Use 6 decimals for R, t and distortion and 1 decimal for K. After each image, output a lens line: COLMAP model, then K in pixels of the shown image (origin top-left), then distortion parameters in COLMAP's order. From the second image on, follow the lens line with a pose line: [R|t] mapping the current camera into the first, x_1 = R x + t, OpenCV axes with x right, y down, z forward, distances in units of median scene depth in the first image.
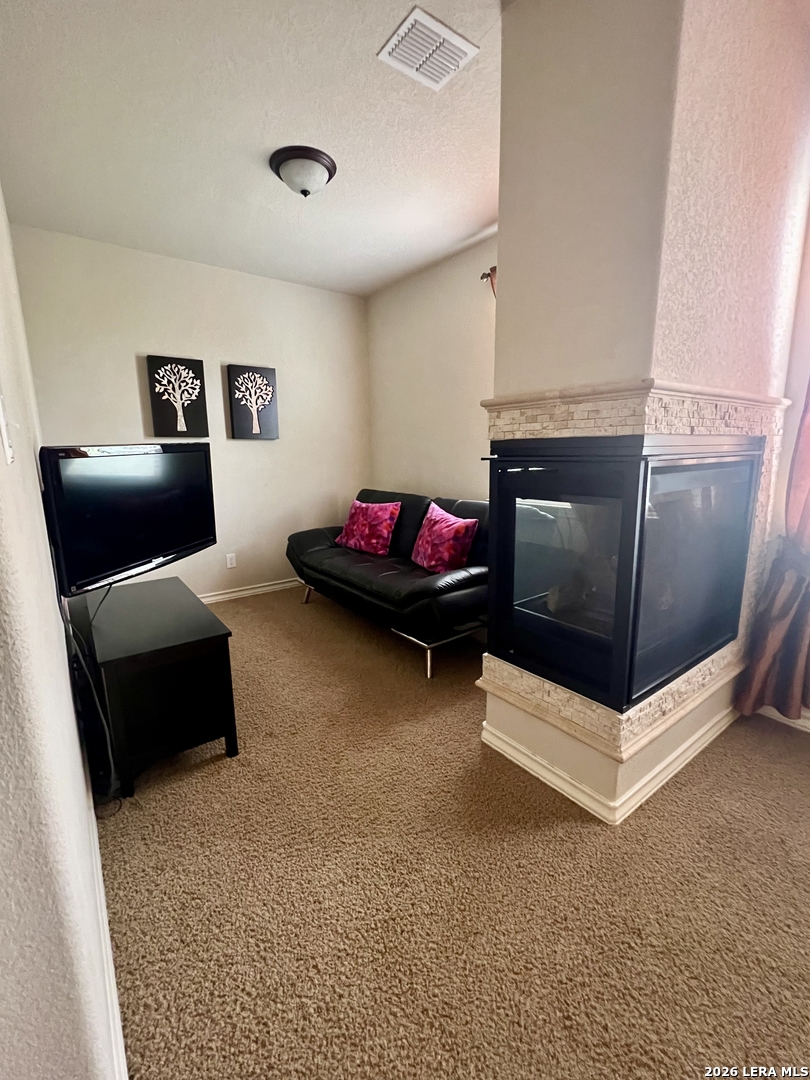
lens RADIAL K [[460.7, 0, 403.3], [0, 460.7, 538.2], [0, 0, 1]] dist [-0.003231, 0.001287]
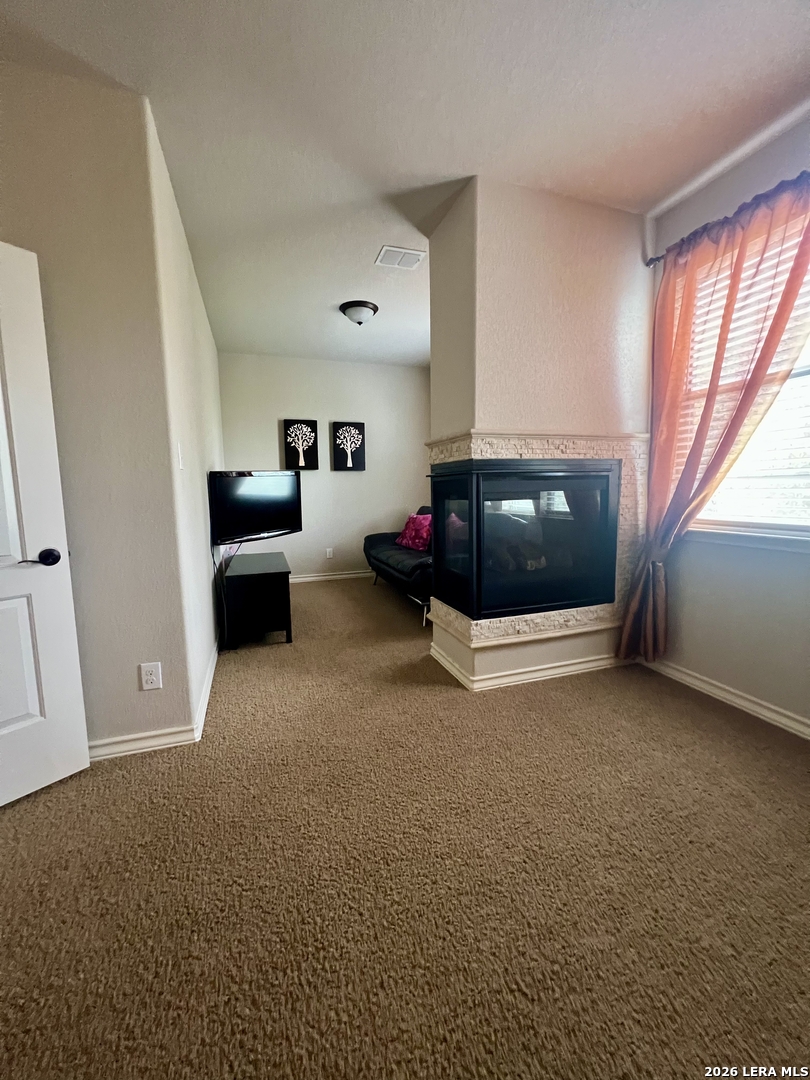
lens RADIAL K [[432.0, 0, 404.3], [0, 432.0, 536.8], [0, 0, 1]] dist [-0.002459, 0.000735]
pose [[0.952157, 0.032889, -0.303835, 0.422331], [-0.054495, 0.996531, -0.062906, 0.112203], [0.300711, 0.076454, 0.950646, -0.372083]]
